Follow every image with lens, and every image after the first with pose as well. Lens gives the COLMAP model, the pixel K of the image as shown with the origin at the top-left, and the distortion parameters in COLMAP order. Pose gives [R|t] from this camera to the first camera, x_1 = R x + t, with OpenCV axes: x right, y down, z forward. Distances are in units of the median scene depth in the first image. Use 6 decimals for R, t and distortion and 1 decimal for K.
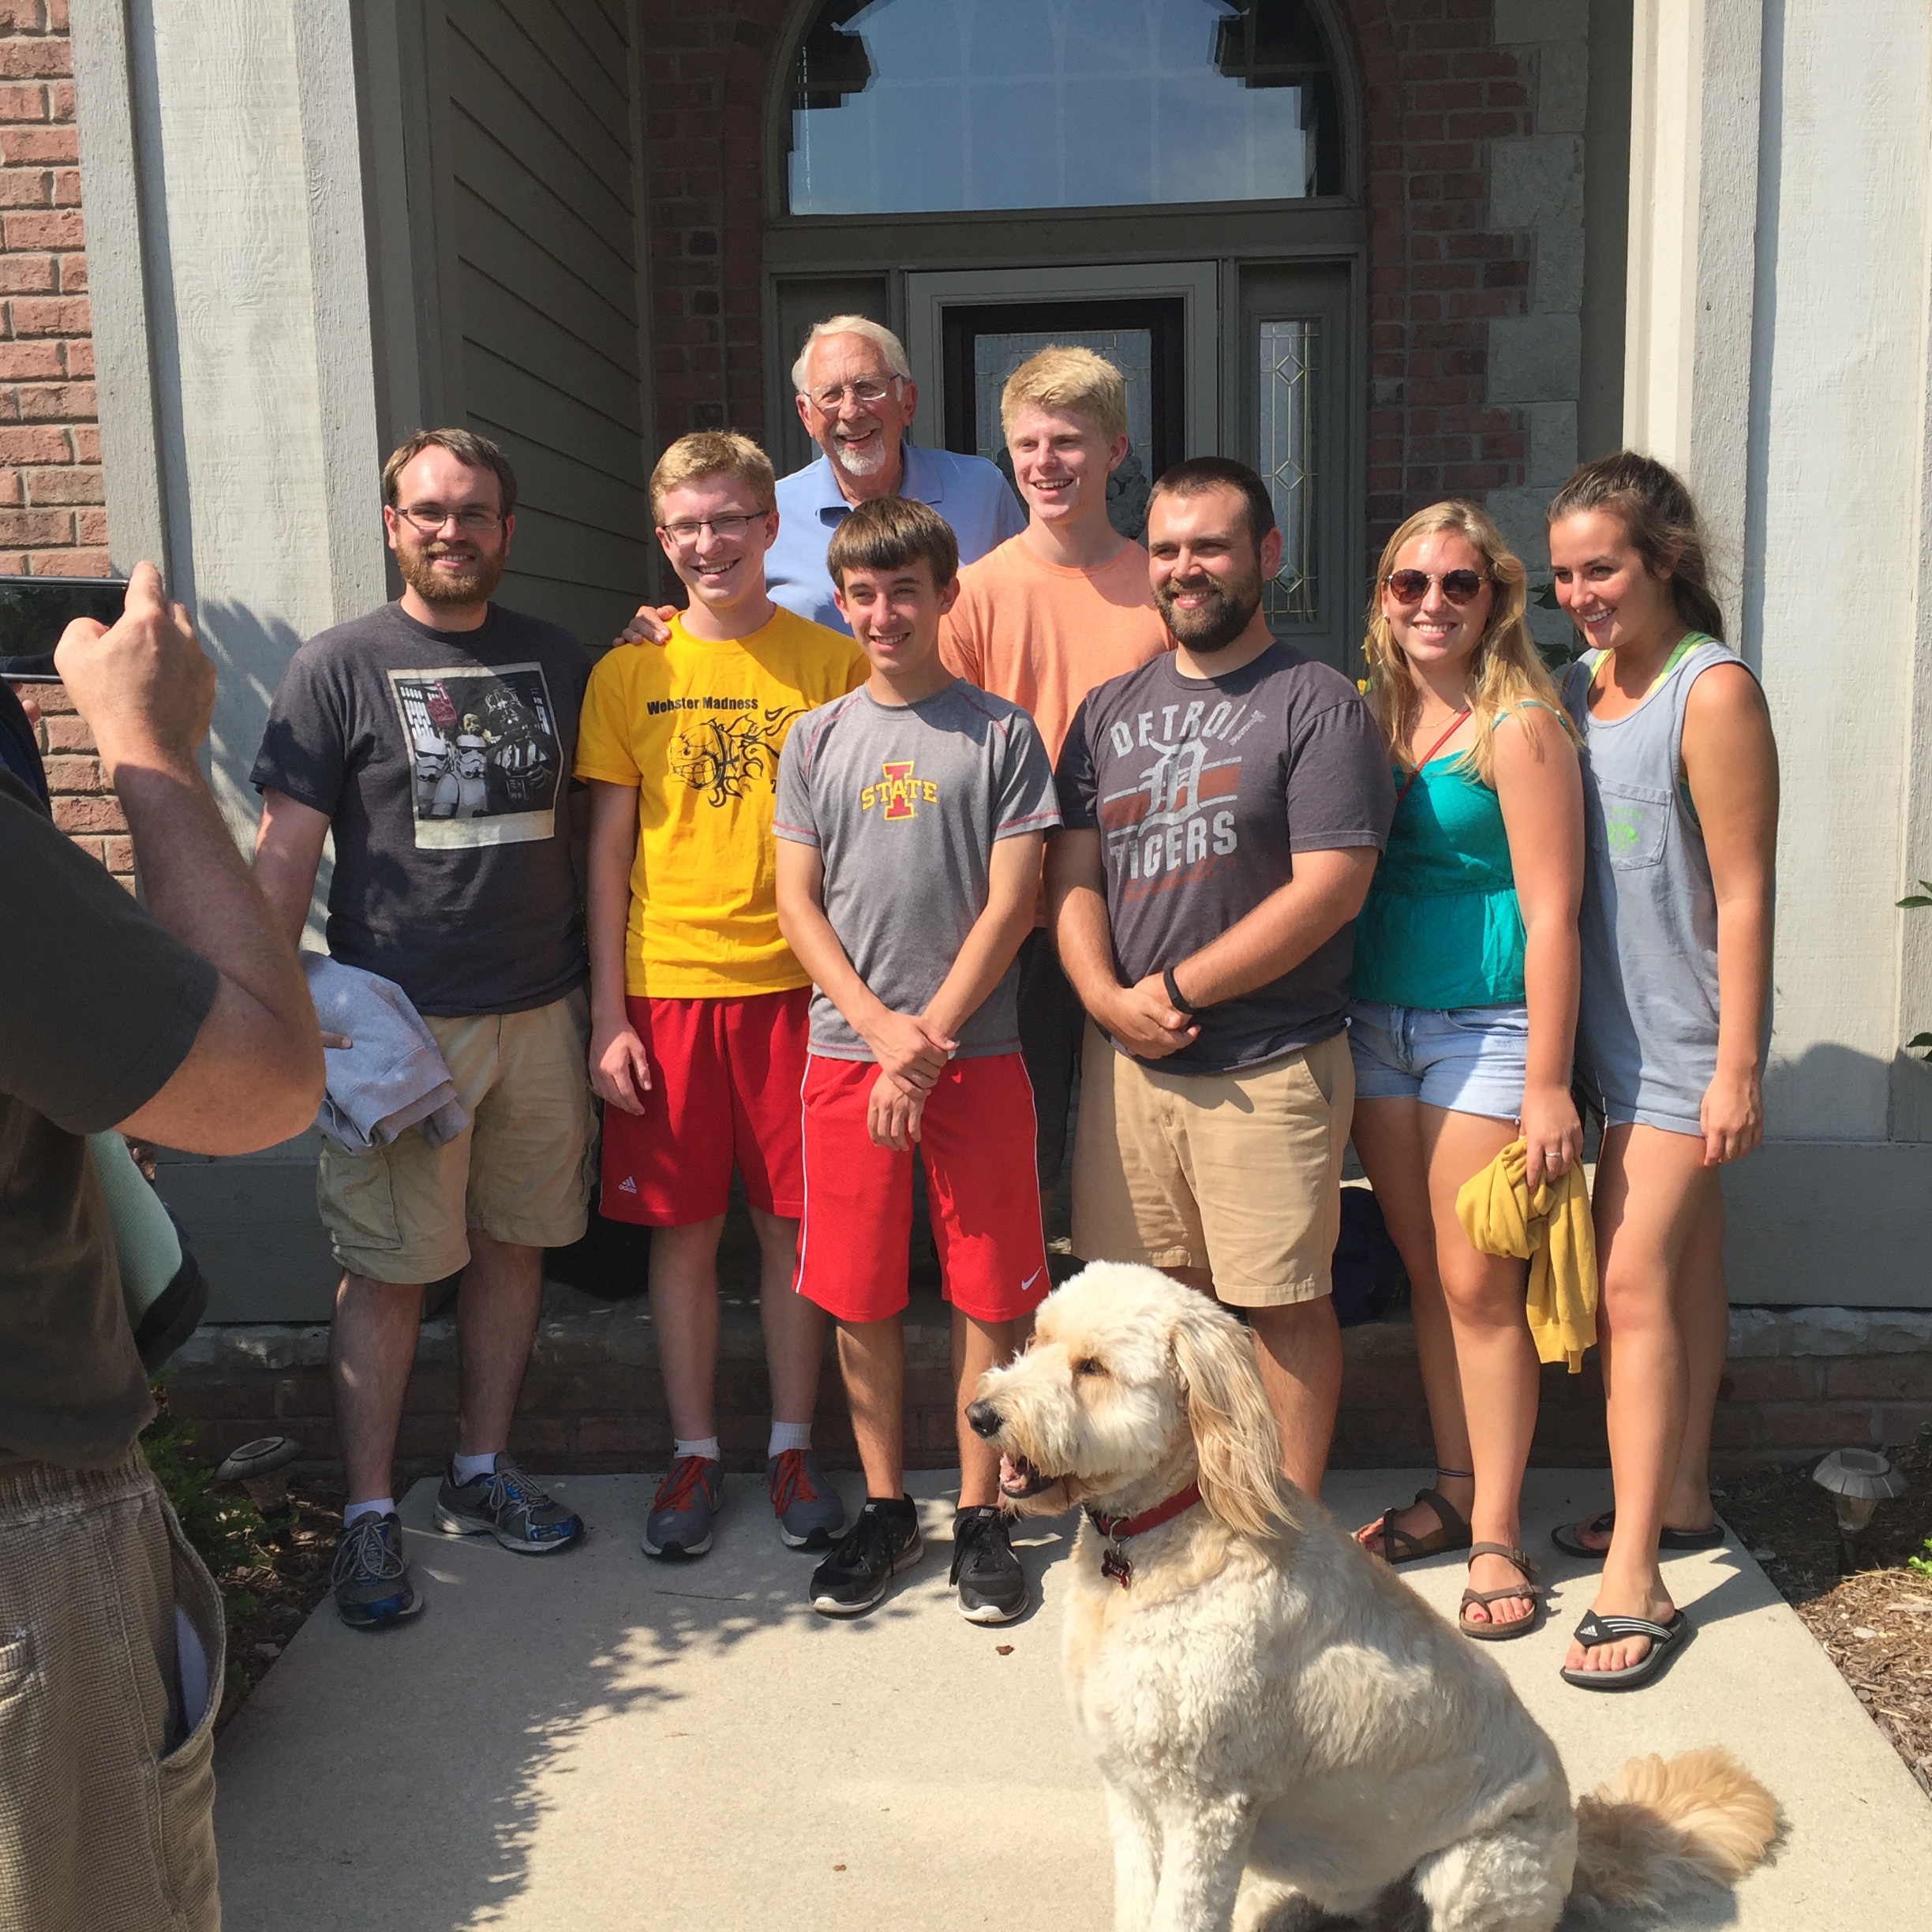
lens RADIAL K [[2271.1, 0, 952.8], [0, 2271.1, 958.1], [0, 0, 1]] dist [0.142639, -0.194907]
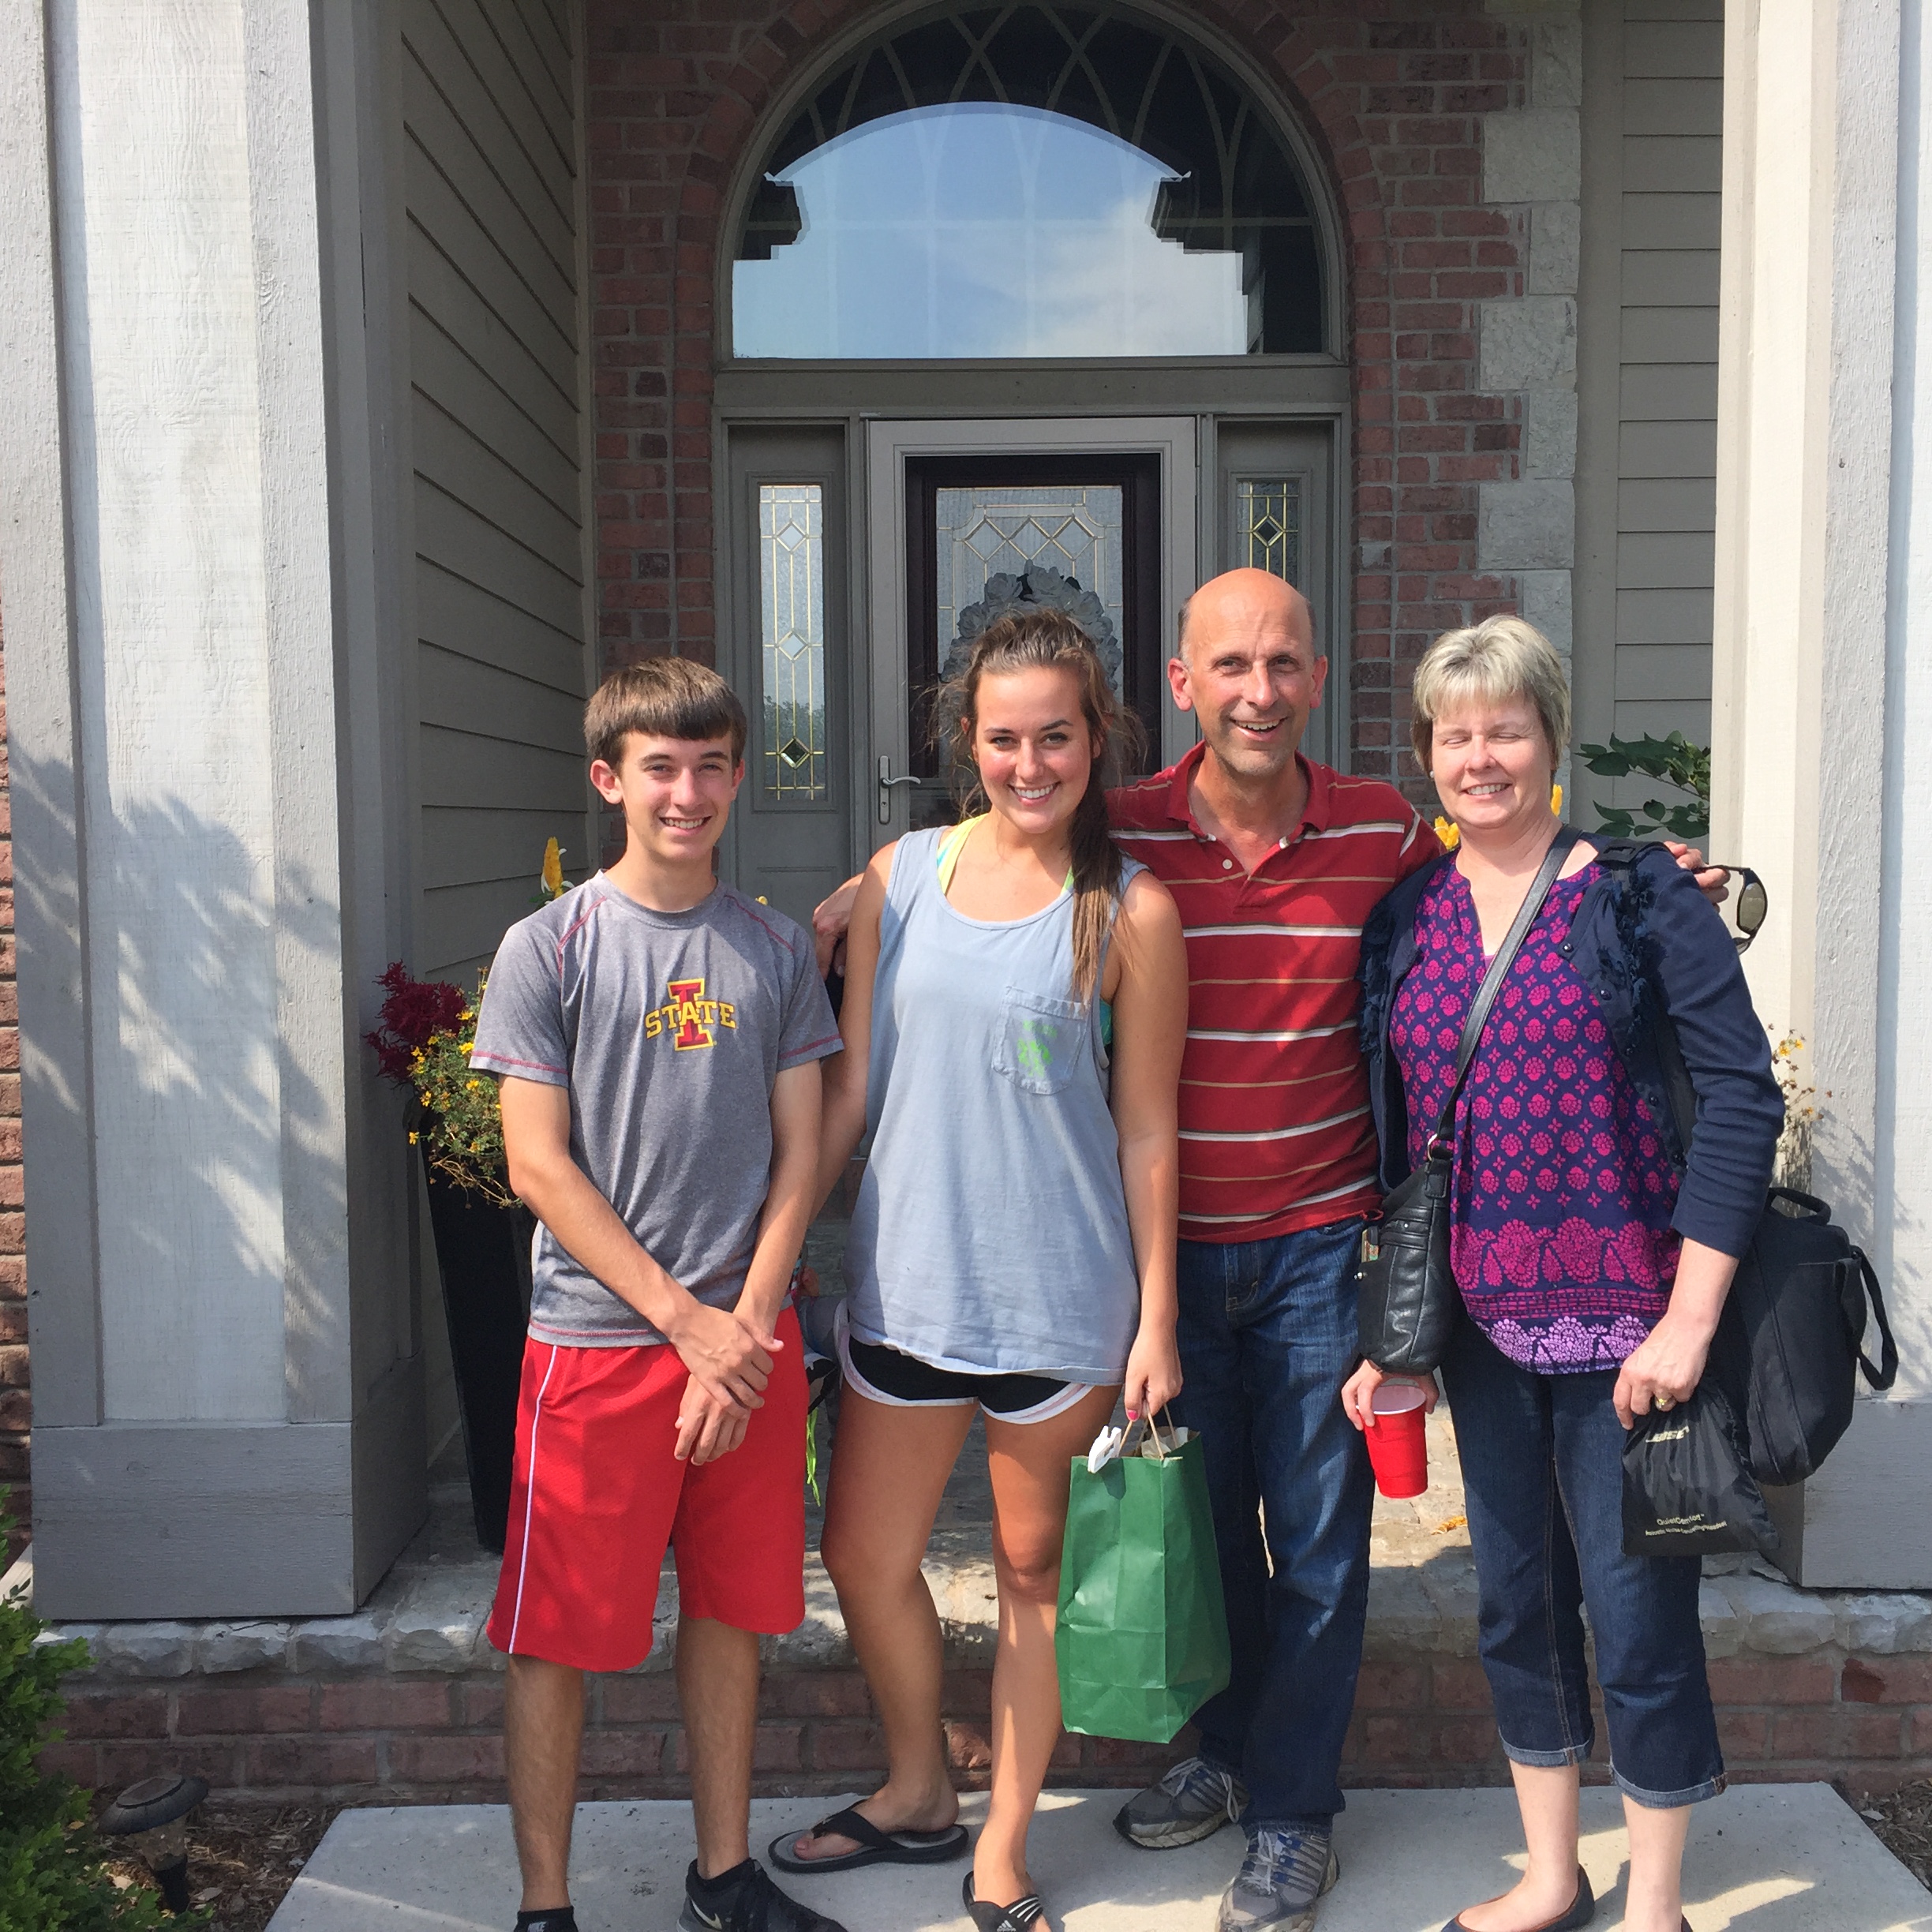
lens RADIAL K [[2262.9, 0, 958.3], [0, 2262.9, 961.5], [0, 0, 1]] dist [0.148337, -0.204776]
pose [[0.998133, 0.009998, 0.060257, -0.065556], [-0.006057, 0.997851, -0.065239, -0.027921], [-0.060780, 0.064752, 0.996049, 0.139399]]
